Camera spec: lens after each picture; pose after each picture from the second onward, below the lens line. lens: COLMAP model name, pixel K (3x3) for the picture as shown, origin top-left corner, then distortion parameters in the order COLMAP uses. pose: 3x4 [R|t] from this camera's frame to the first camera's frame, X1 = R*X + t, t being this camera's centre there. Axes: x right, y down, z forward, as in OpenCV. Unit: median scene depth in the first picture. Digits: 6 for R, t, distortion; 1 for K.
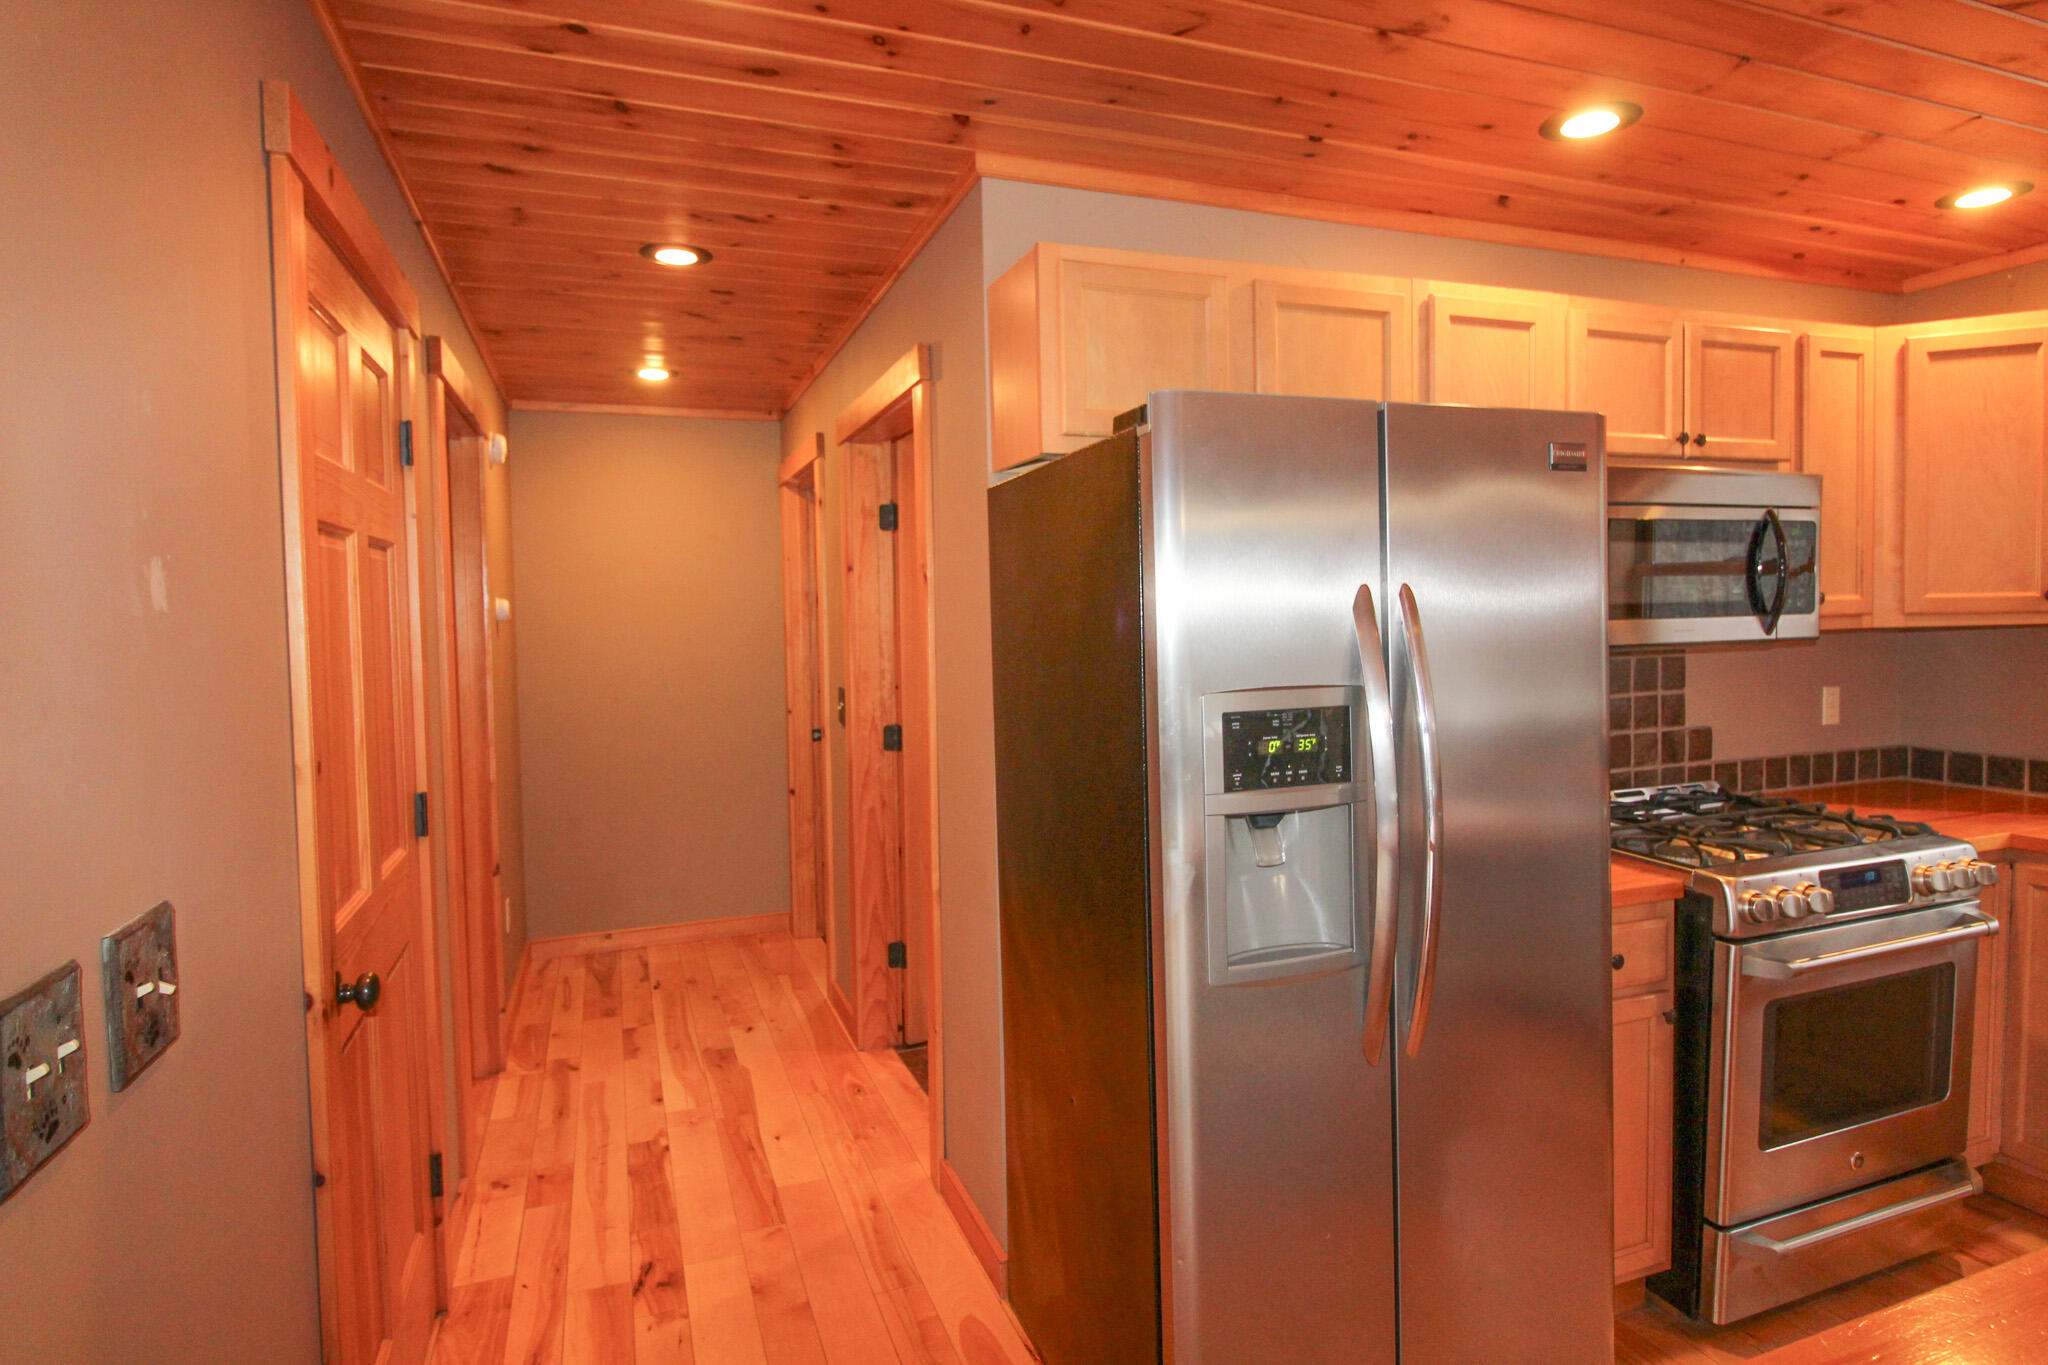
lens RADIAL K [[1109.1, 0, 1027.1], [0, 1109.1, 659.2], [0, 0, 1]] dist [0.003814, -0.012318]
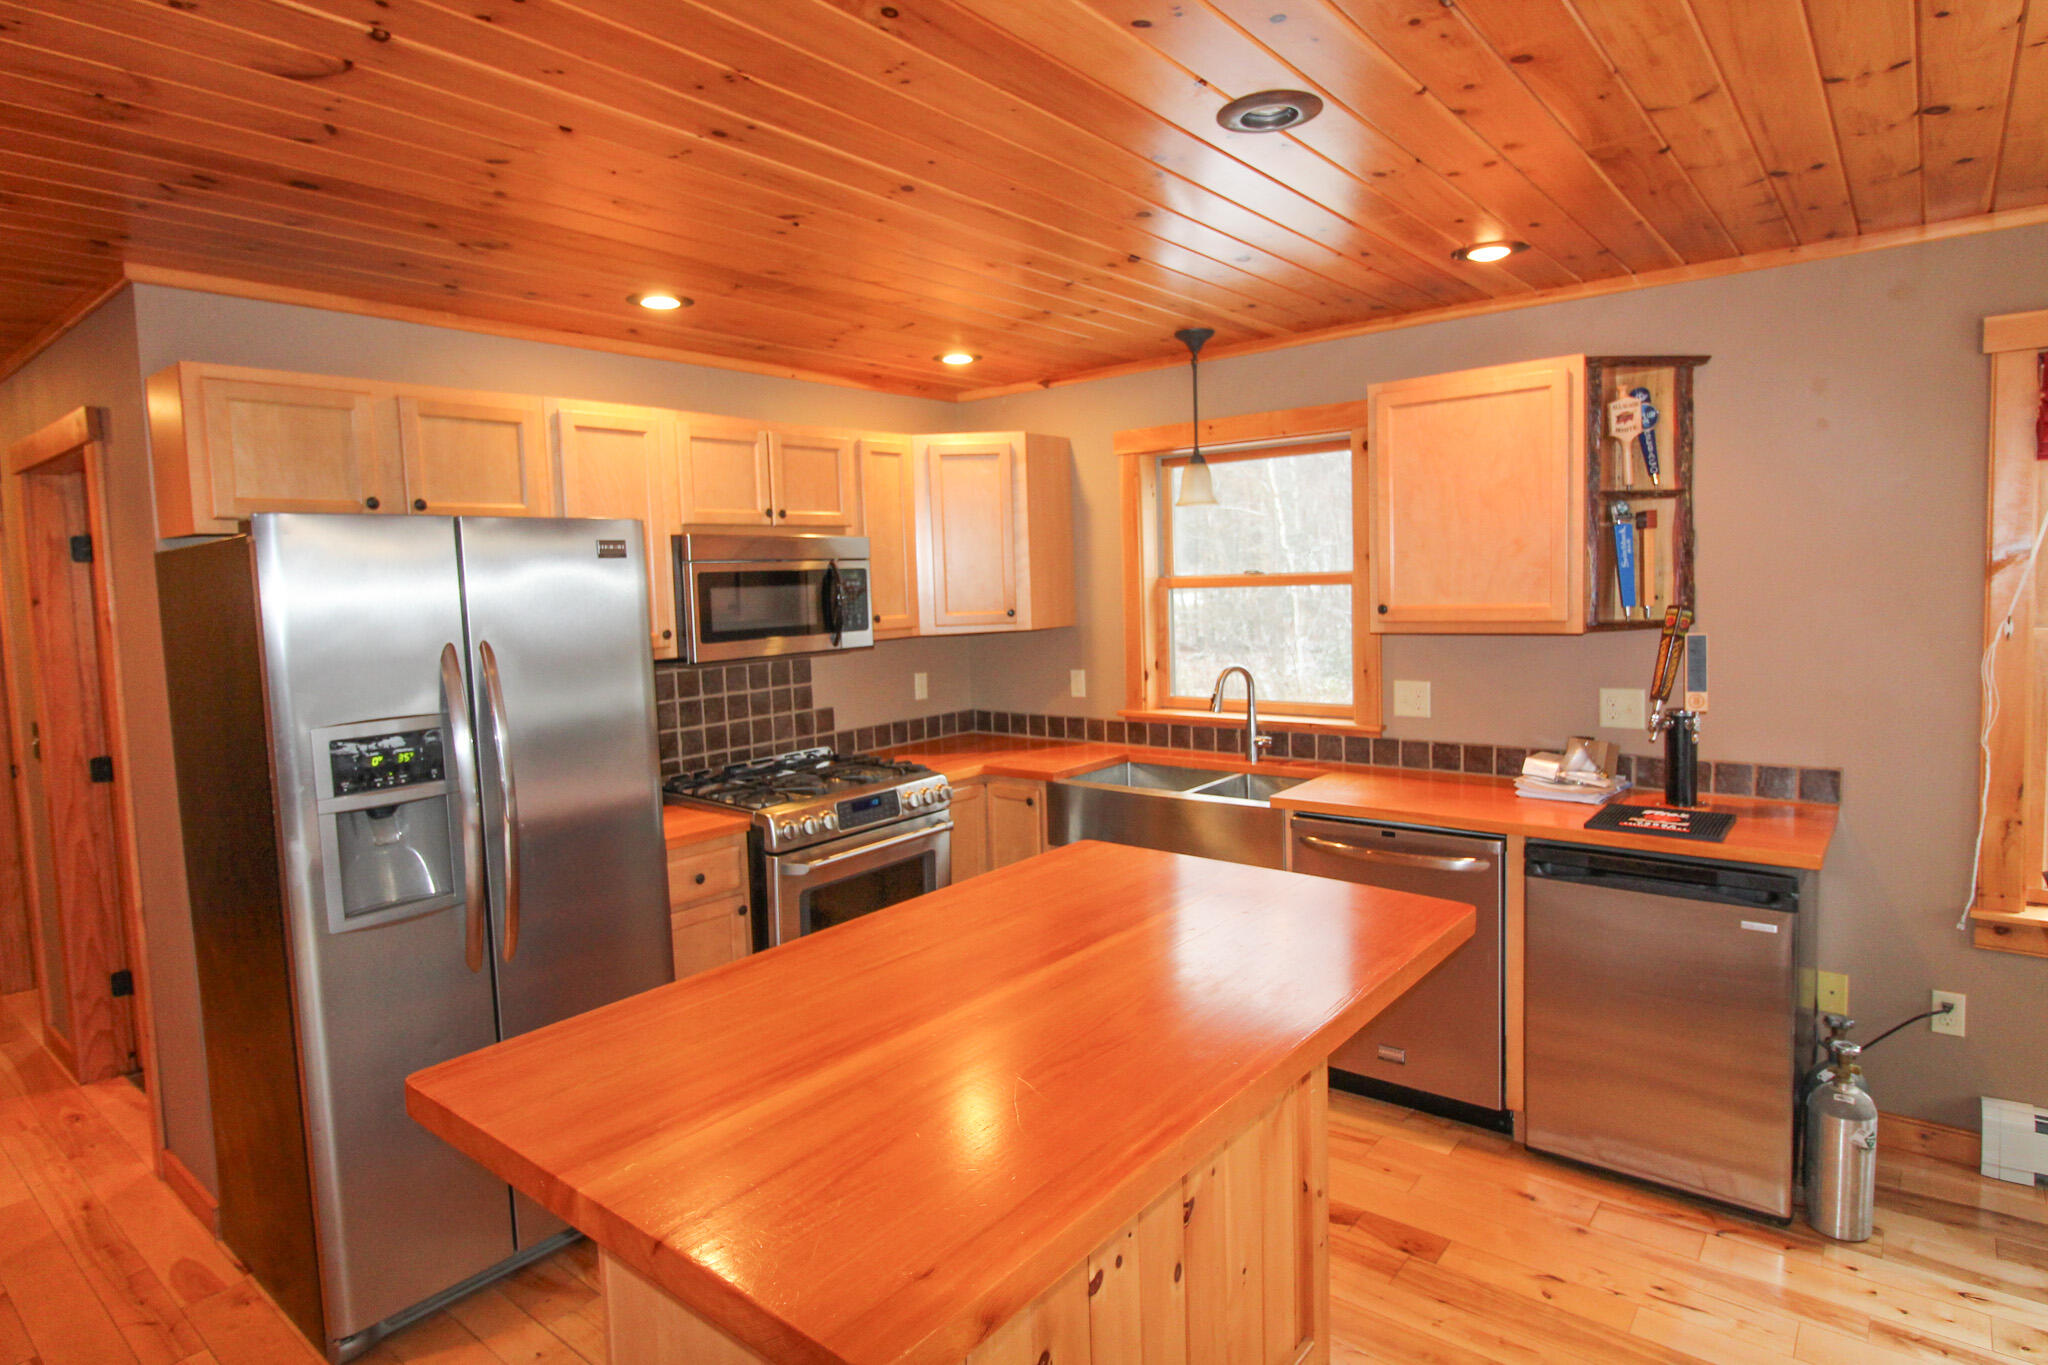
lens RADIAL K [[1109.1, 0, 1027.1], [0, 1109.1, 659.2], [0, 0, 1]] dist [0.003814, -0.012318]
pose [[0.861770, -0.046712, 0.505144, 0.132925], [0.036493, 0.998880, 0.030112, -0.037350], [-0.505985, -0.007516, 0.862510, -0.378275]]
